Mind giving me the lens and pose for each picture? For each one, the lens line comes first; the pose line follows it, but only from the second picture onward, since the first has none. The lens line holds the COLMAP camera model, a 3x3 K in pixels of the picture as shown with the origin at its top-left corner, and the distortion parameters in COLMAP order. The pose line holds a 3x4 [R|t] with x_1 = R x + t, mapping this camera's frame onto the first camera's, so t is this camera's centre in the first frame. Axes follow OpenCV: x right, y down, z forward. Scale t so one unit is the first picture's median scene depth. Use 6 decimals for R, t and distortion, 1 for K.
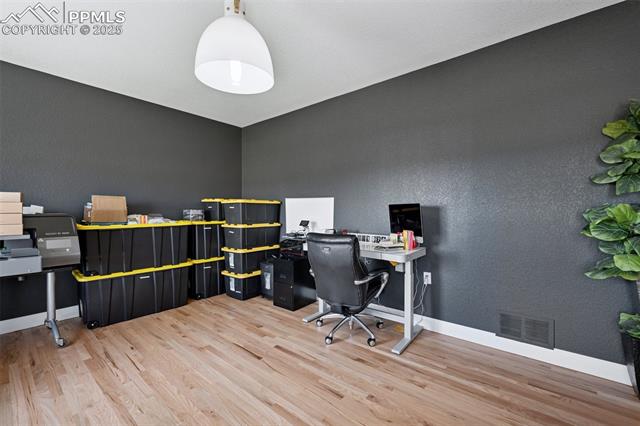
lens RADIAL K [[265.8, 0, 321.1], [0, 265.8, 215.6], [0, 0, 1]] dist [0.001127, 0.000035]
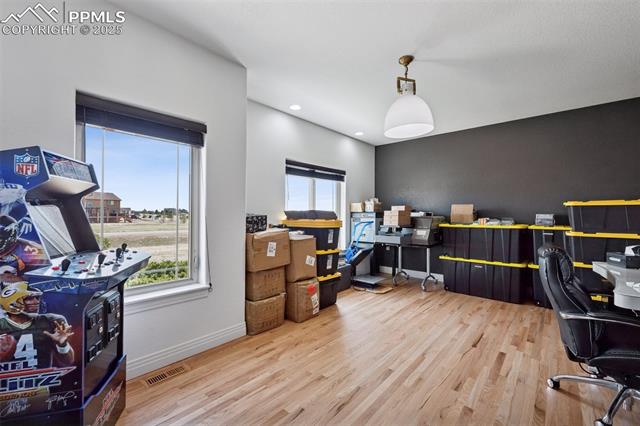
lens RADIAL K [[265.8, 0, 321.2], [0, 265.8, 214.0], [0, 0, 1]] dist [0.001127, 0.000035]
pose [[-0.021424, 0.000468, -0.999770, 0.729378], [-0.022519, 0.999746, 0.000951, -0.007788], [0.999517, 0.022534, -0.021408, 0.295228]]
